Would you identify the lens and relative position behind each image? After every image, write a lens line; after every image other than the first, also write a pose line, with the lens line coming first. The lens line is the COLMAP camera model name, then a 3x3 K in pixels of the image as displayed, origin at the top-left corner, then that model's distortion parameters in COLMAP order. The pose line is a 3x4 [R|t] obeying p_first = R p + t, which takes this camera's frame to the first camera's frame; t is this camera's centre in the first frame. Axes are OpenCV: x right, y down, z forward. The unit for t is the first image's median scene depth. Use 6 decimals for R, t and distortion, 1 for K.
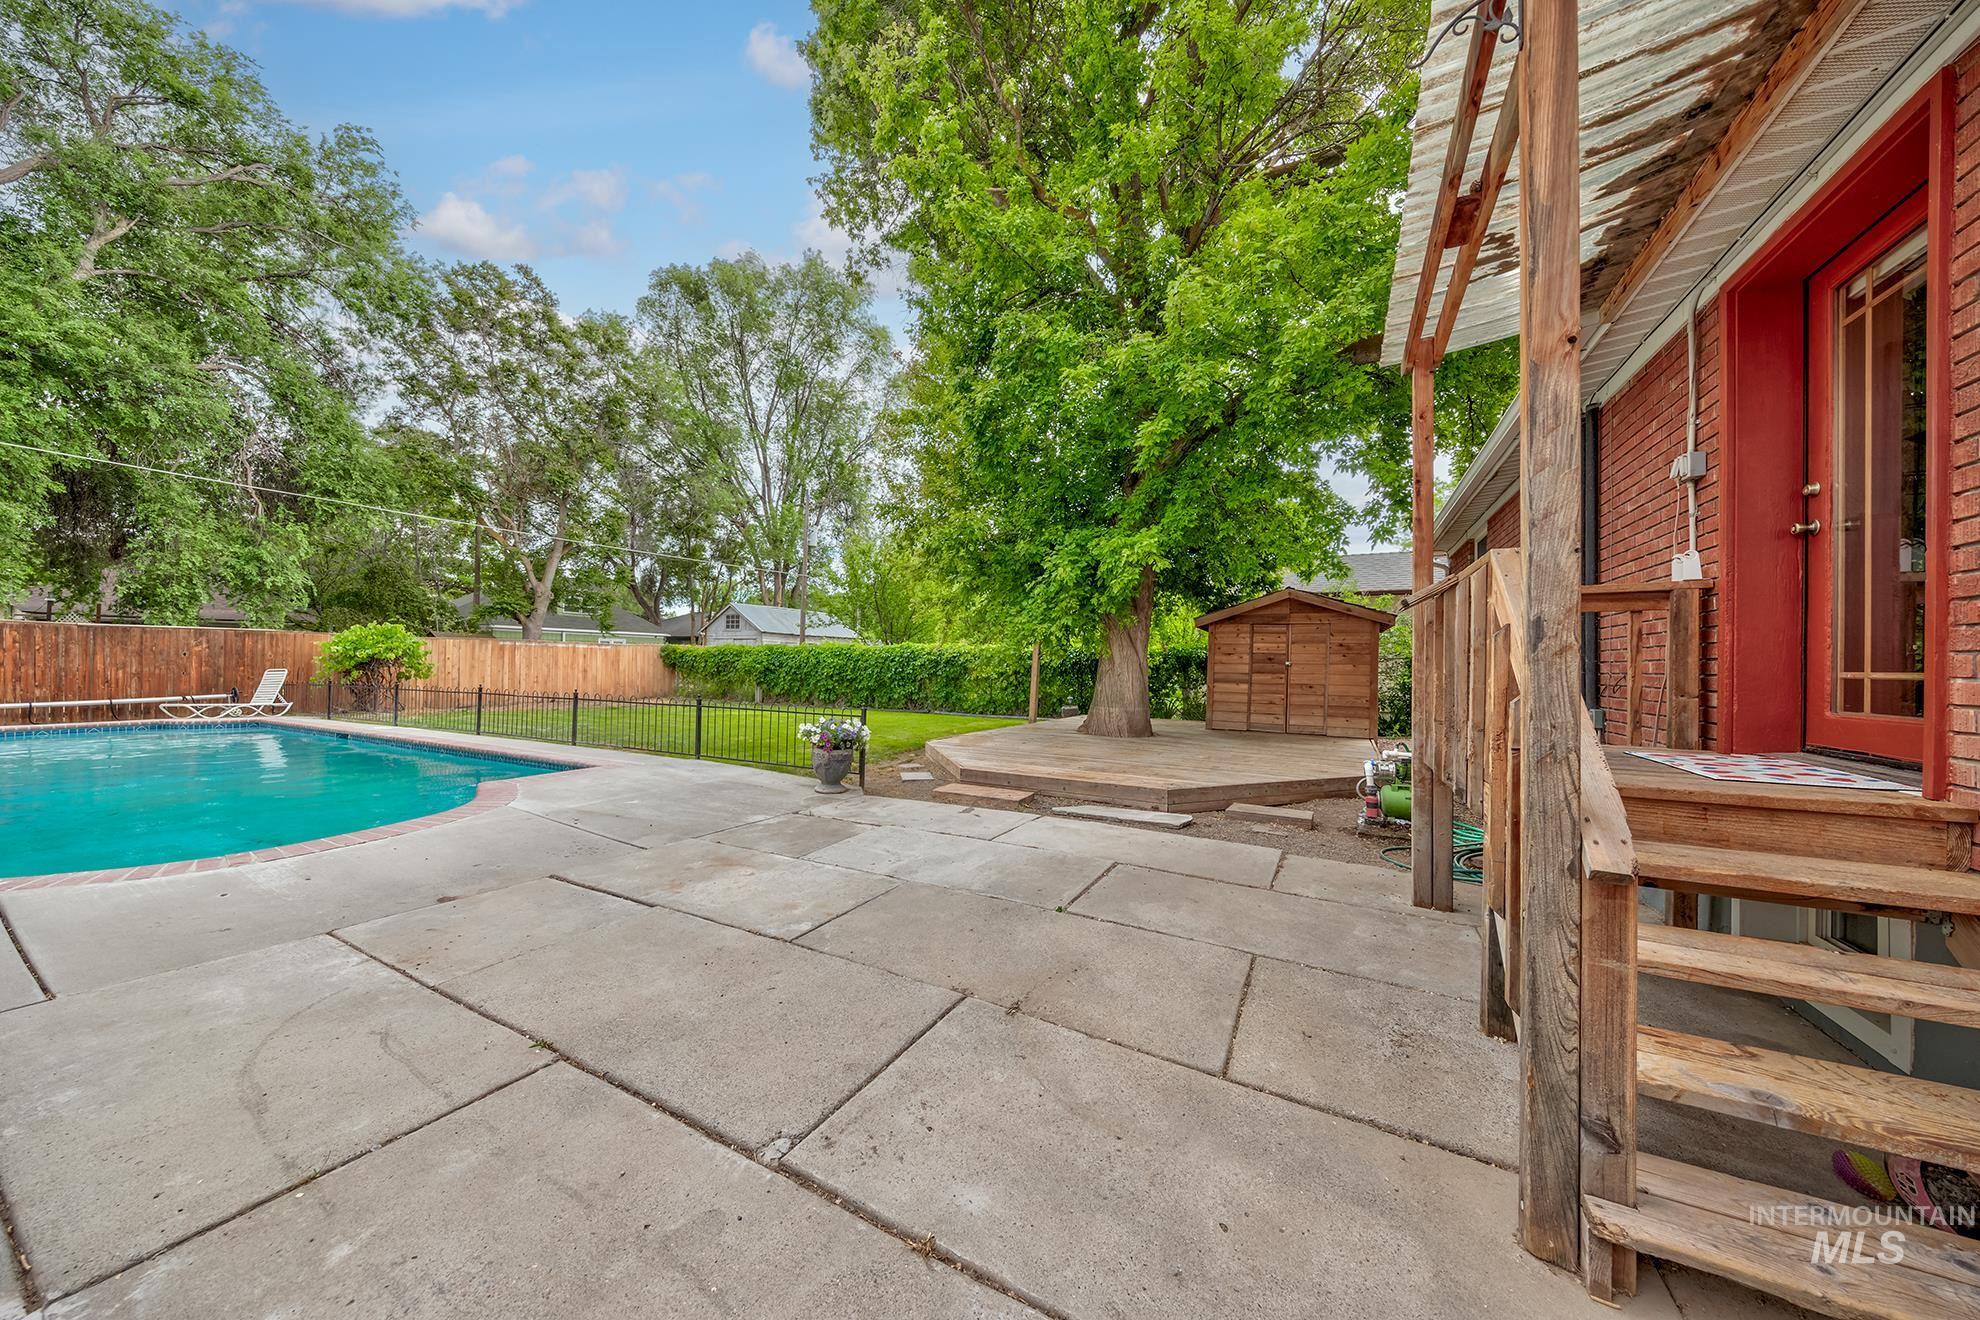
lens RADIAL K [[642.8, 0, 1014.7], [0, 642.8, 666.3], [0, 0, 1]] dist [-0.002095, -0.000825]
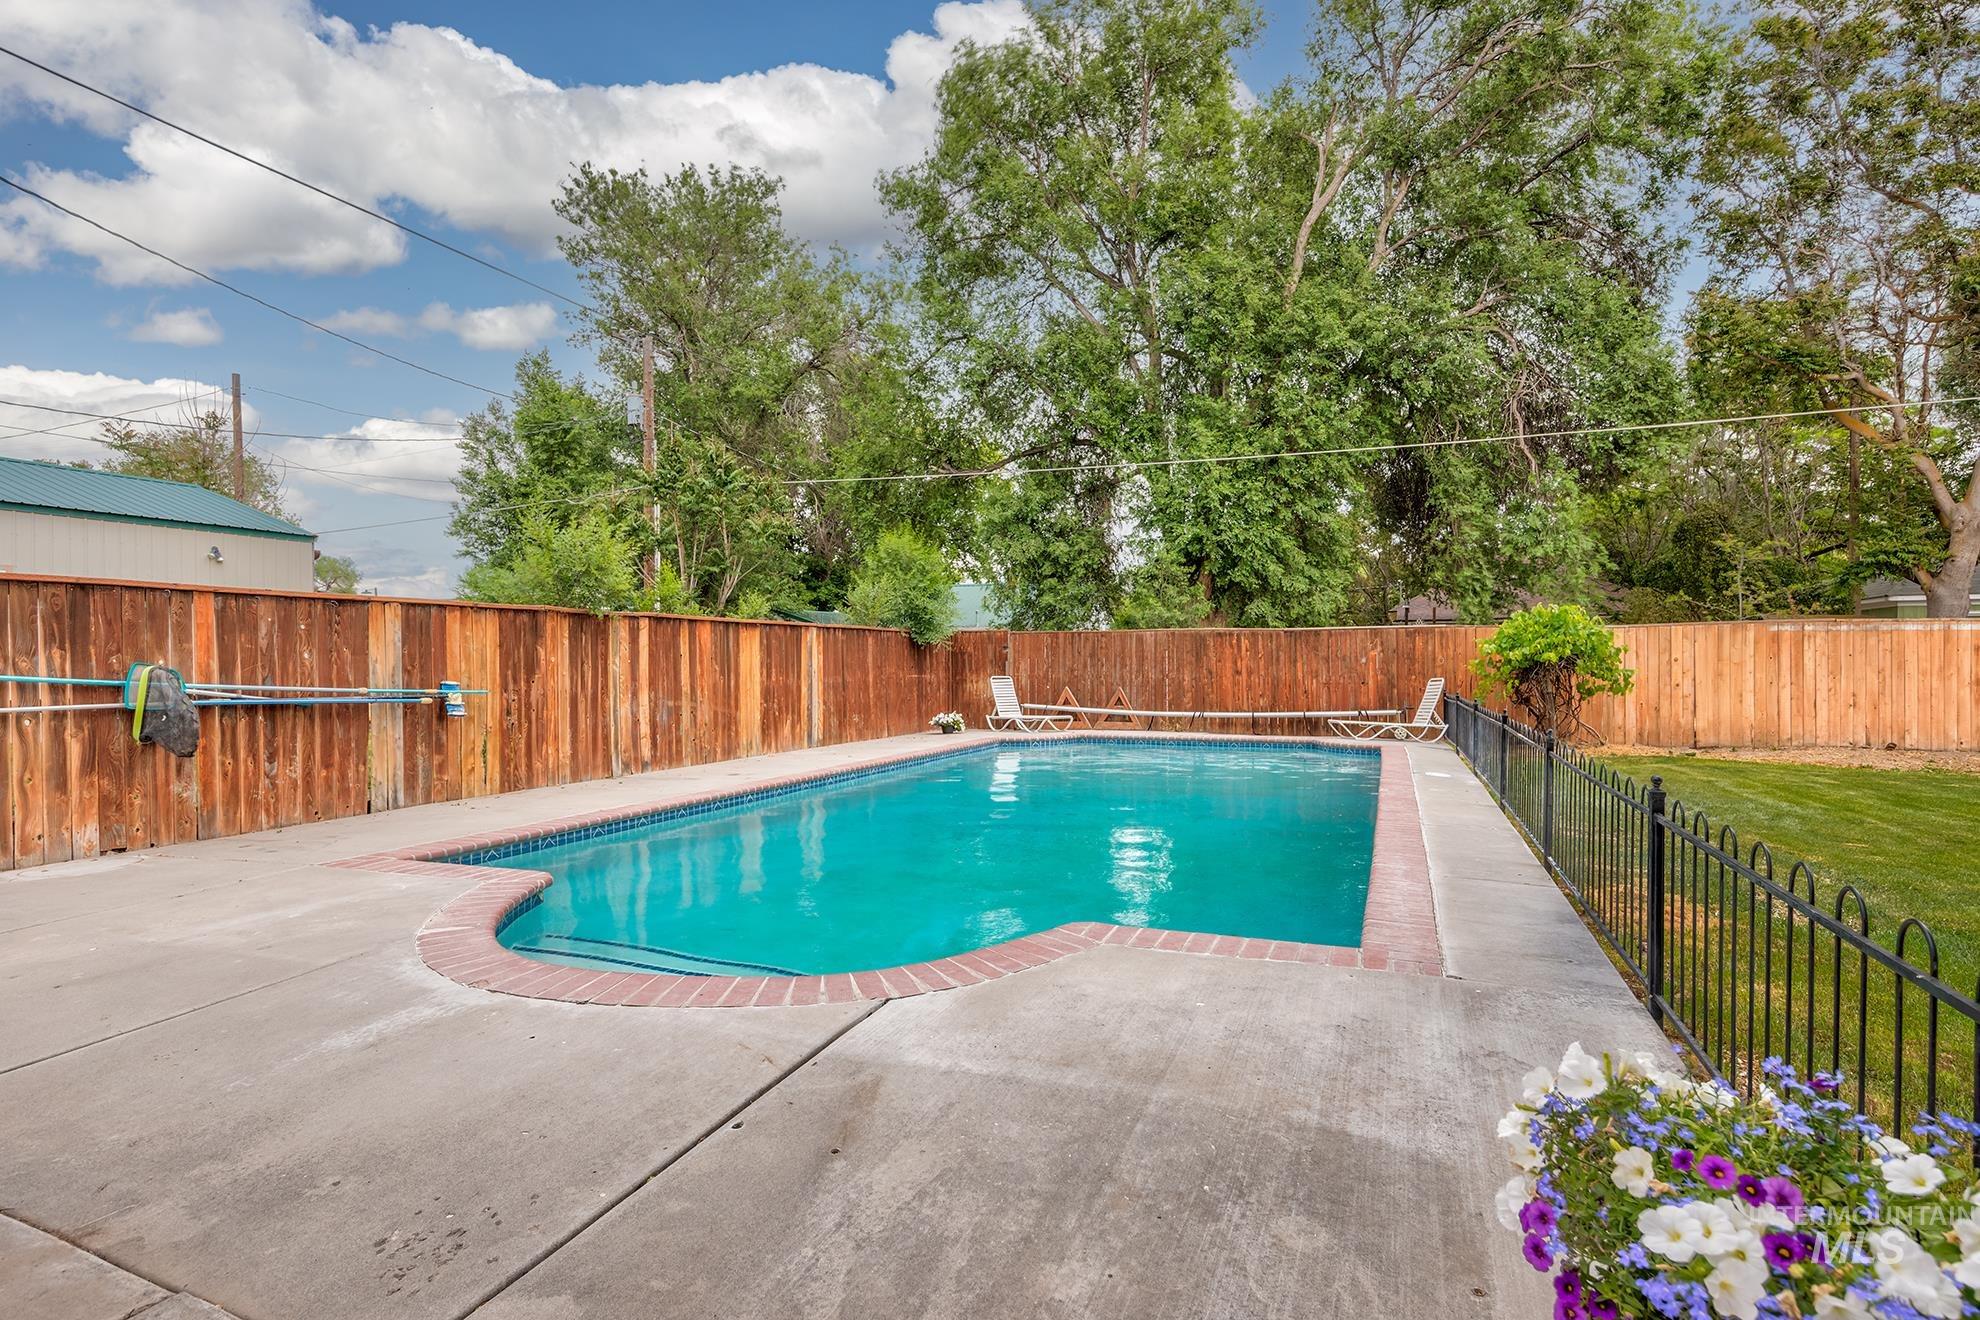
lens RADIAL K [[989.4, 0, 970.5], [0, 989.4, 659.3], [0, 0, 1]] dist [0.013731, -0.001328]
pose [[0.058058, -0.017073, -0.998167, -0.045273], [0.004112, 0.999849, -0.016862, -0.000150], [0.998305, -0.003125, 0.058120, 0.386884]]
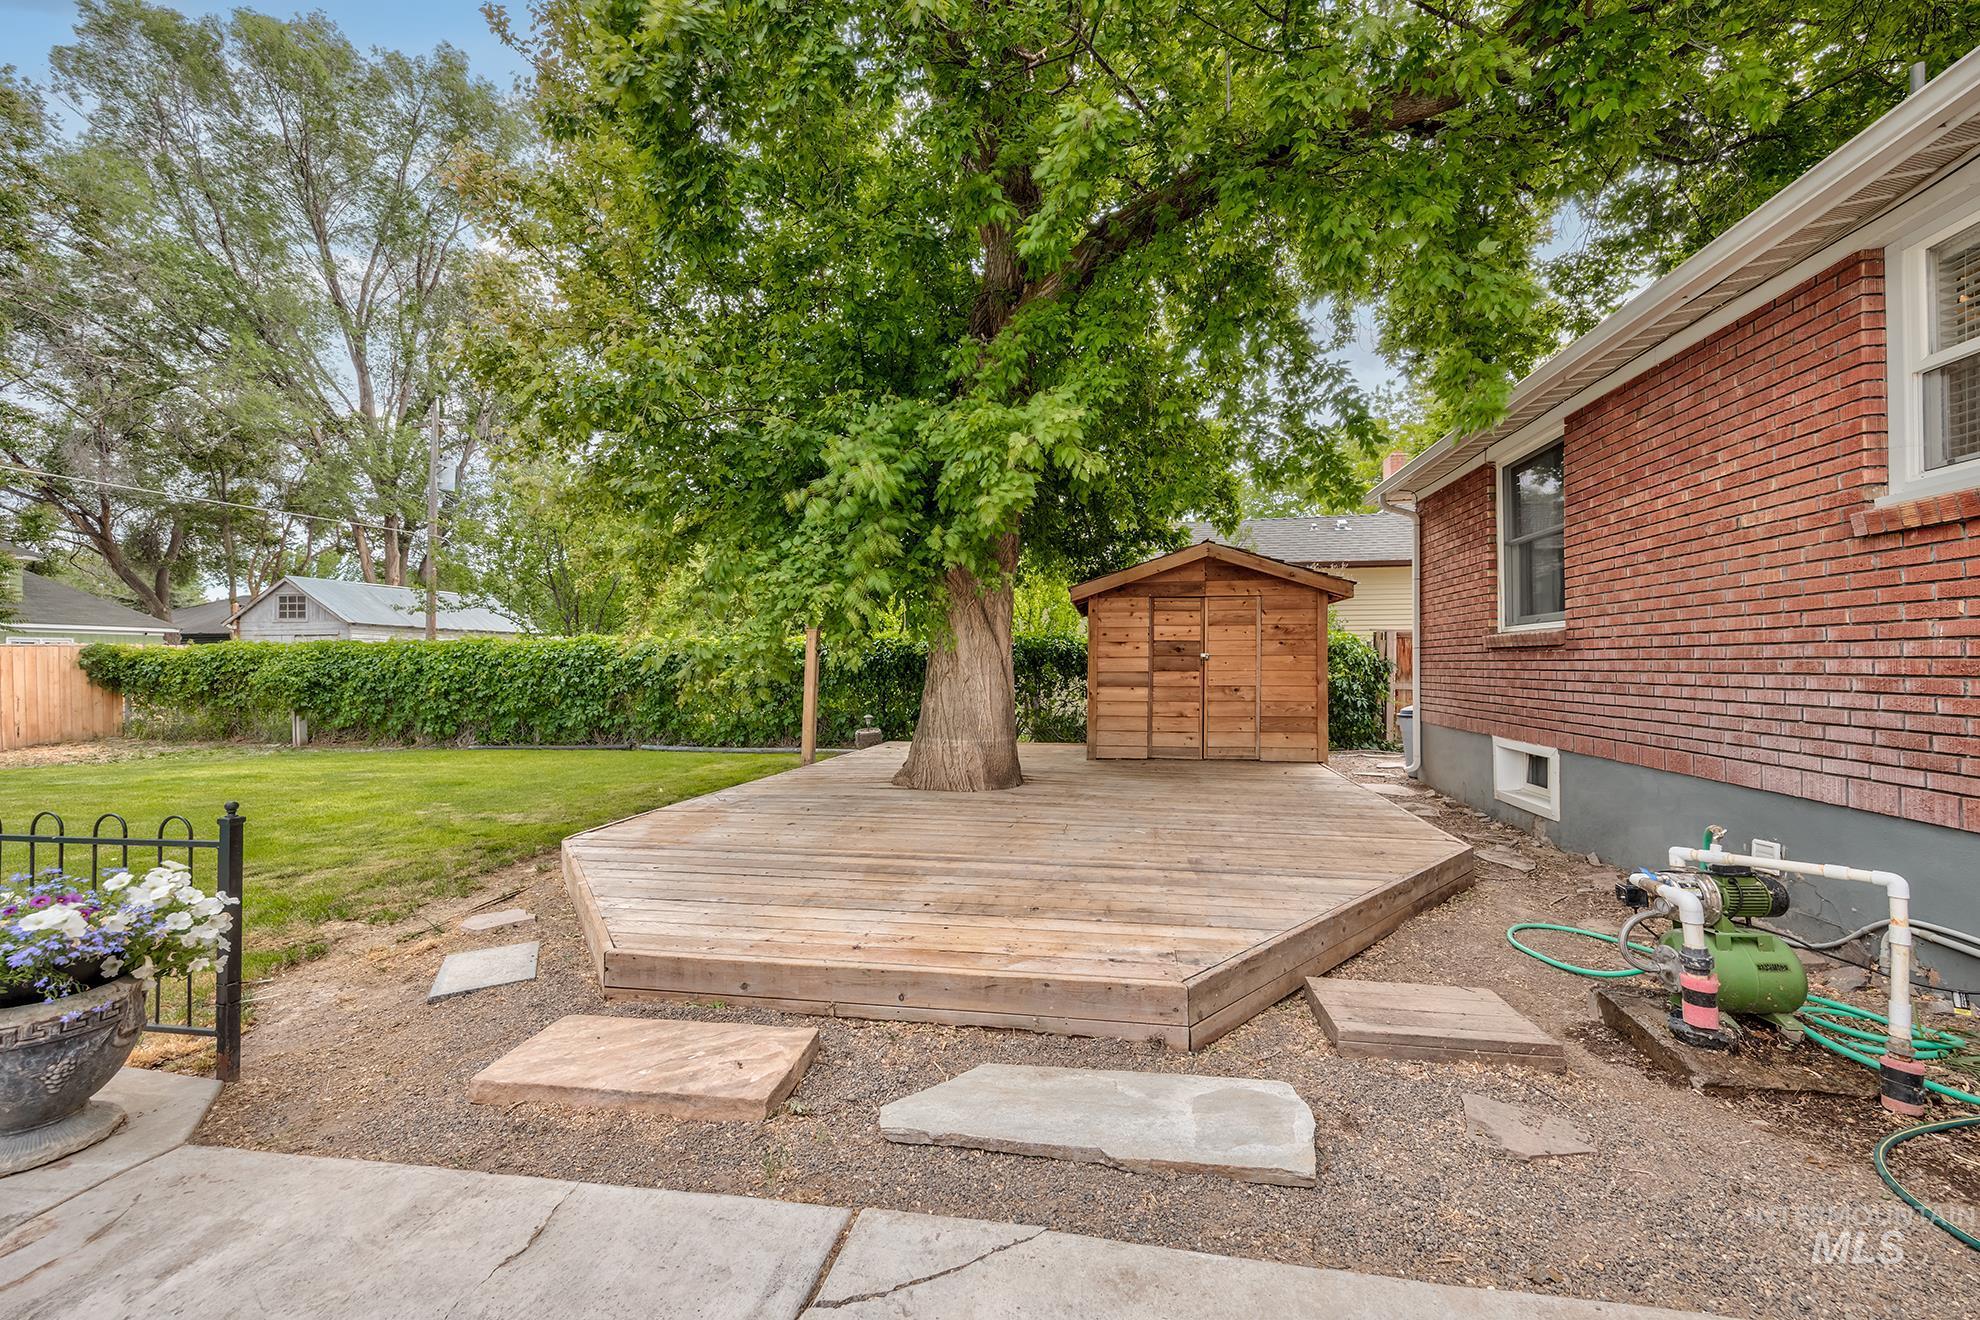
lens RADIAL K [[724.7, 0, 1034.2], [0, 724.7, 668.0], [0, 0, 1]] dist [-0.003443, -0.001657]
pose [[0.944590, -0.022352, 0.327491, 0.007101], [0.021730, 0.999748, 0.005557, 0.000345], [-0.327533, 0.001867, 0.944838, 0.264820]]
